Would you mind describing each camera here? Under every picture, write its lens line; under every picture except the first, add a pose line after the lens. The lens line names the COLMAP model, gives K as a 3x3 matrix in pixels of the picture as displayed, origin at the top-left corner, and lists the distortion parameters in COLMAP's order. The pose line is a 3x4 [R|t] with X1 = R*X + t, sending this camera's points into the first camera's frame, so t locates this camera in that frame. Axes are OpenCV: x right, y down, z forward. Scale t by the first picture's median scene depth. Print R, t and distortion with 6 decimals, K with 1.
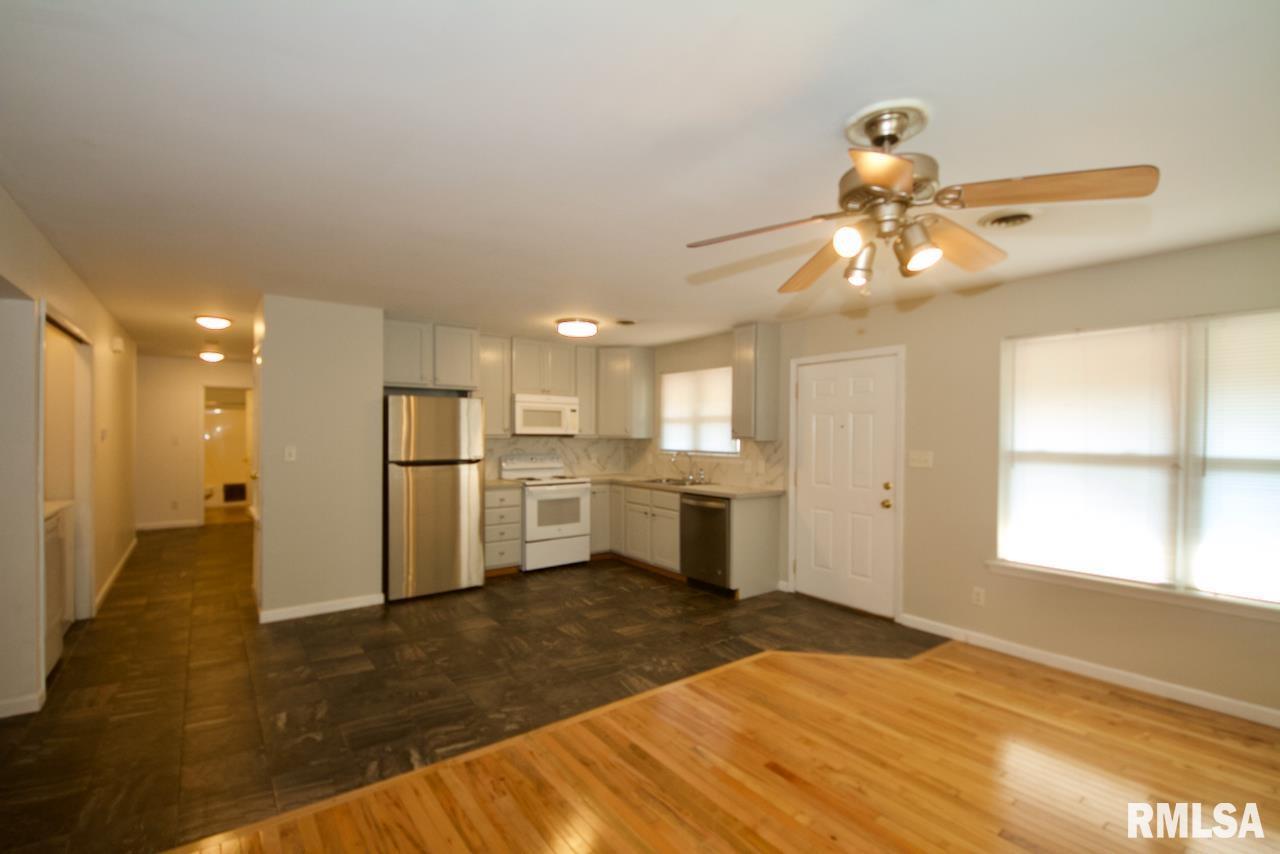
lens RADIAL K [[570.1, 0, 640.0], [0, 570.1, 427.0], [0, 0, 1]] dist [-0.000047, -0.000002]
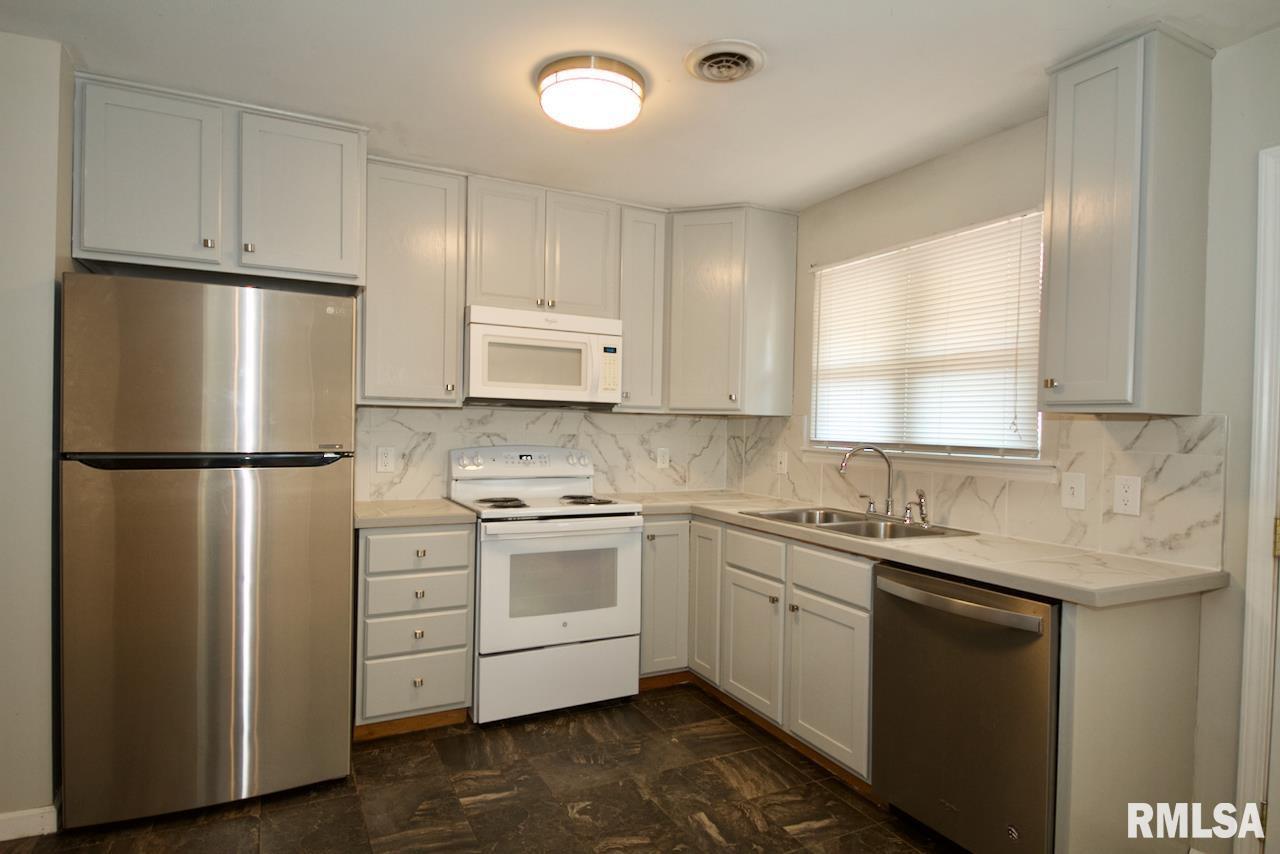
lens RADIAL K [[698.0, 0, 640.0], [0, 698.0, 427.0], [0, 0, 1]] dist [-0.000499, -0.000088]
pose [[0.984893, 0.013689, -0.172624, 0.001110], [-0.011760, 0.999856, 0.012196, 0.026137], [0.172767, -0.009981, 0.984912, 0.493091]]
